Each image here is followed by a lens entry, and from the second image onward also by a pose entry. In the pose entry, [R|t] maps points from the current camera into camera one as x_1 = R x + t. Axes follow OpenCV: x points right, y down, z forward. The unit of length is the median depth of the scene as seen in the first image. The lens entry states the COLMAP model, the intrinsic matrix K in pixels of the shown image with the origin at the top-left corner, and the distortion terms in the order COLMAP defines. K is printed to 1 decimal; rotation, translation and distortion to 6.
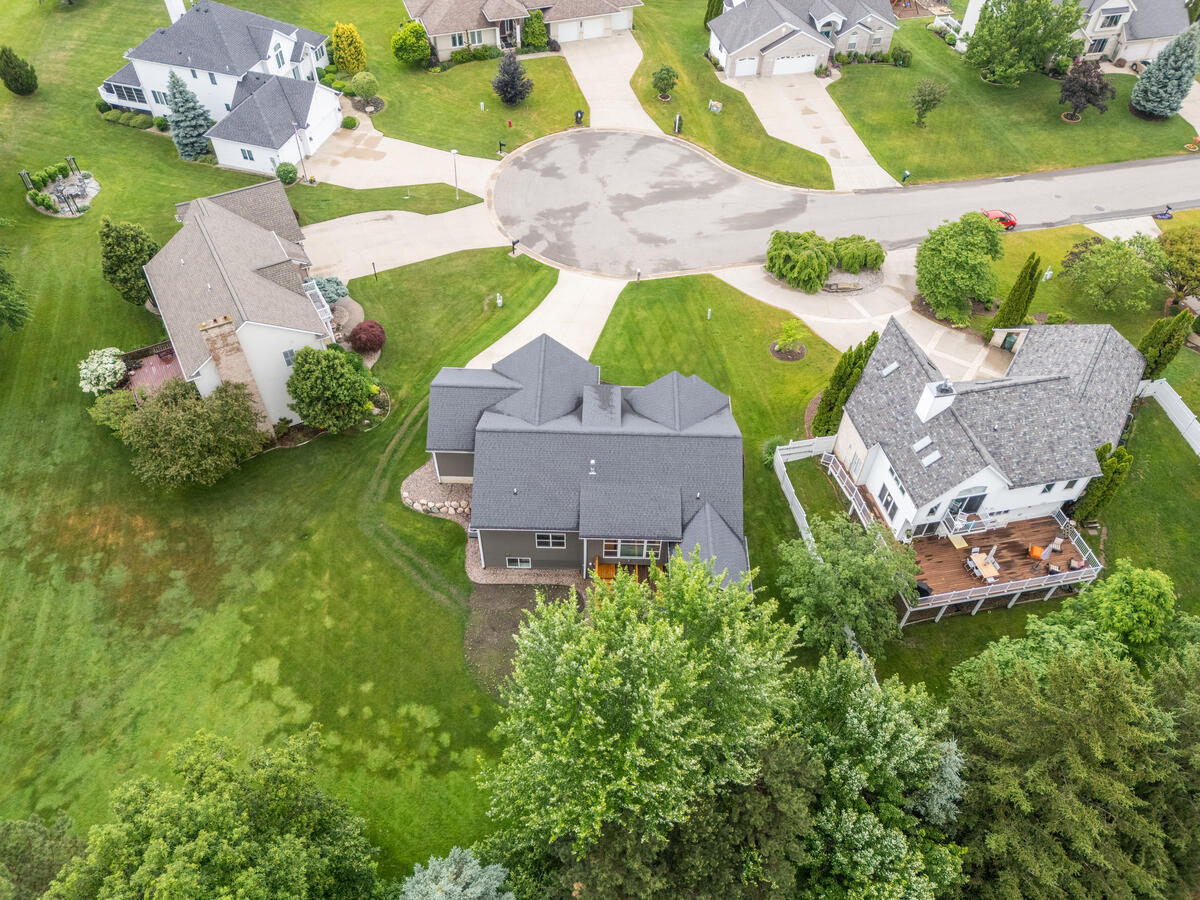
lens RADIAL K [[874.9, 0, 599.7], [0, 874.9, 442.3], [0, 0, 1]] dist [0.064937, -0.066768]
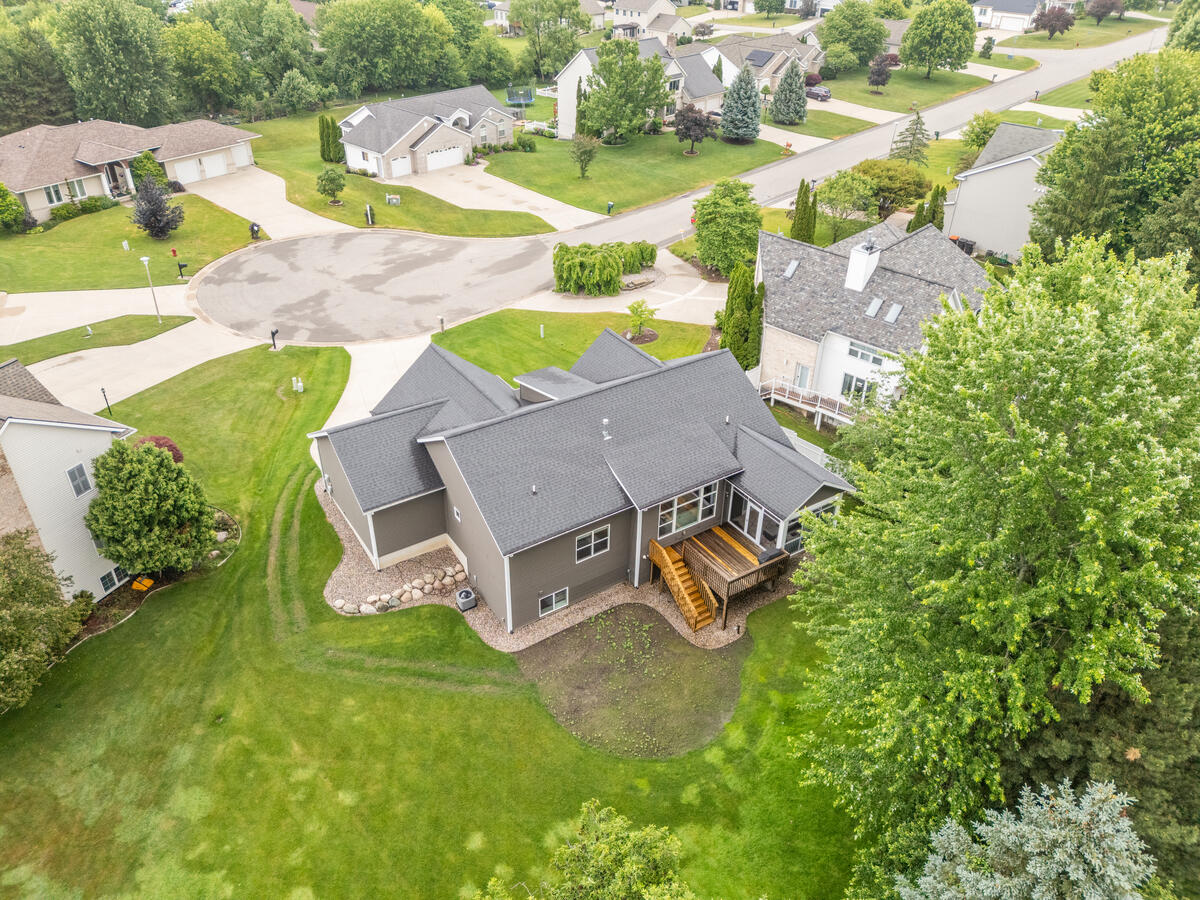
lens RADIAL K [[874.9, 0, 599.7], [0, 874.9, 442.3], [0, 0, 1]] dist [0.064937, -0.066768]
pose [[0.825088, -0.309672, 0.472582, -0.263827], [0.421773, 0.894128, -0.150478, 0.105619], [-0.375950, 0.323480, 0.868345, 0.231418]]
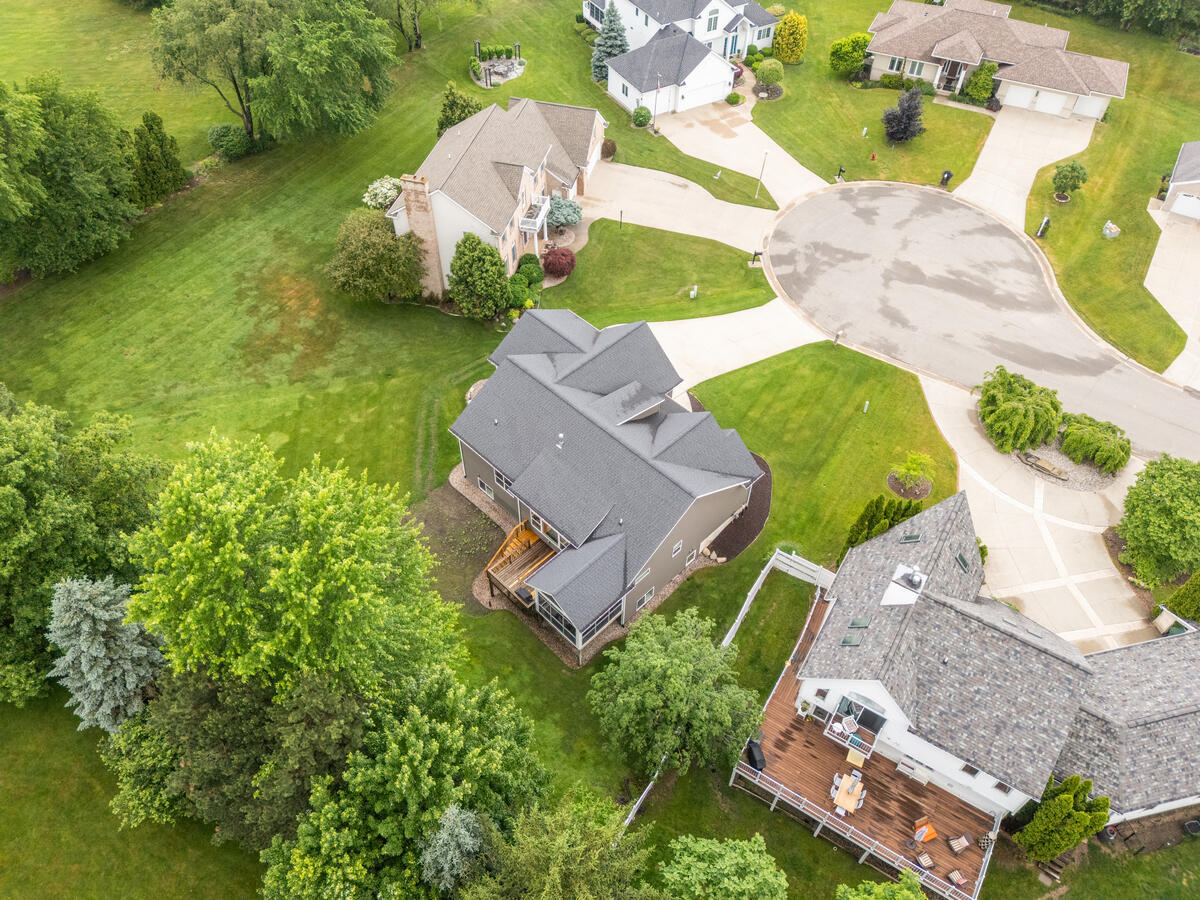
lens RADIAL K [[874.9, 0, 599.7], [0, 874.9, 442.3], [0, 0, 1]] dist [0.064937, -0.066768]
pose [[0.722380, 0.514236, -0.462308, 0.340249], [-0.519317, 0.844891, 0.128333, -0.085132], [0.456593, 0.147379, 0.877384, 0.092859]]
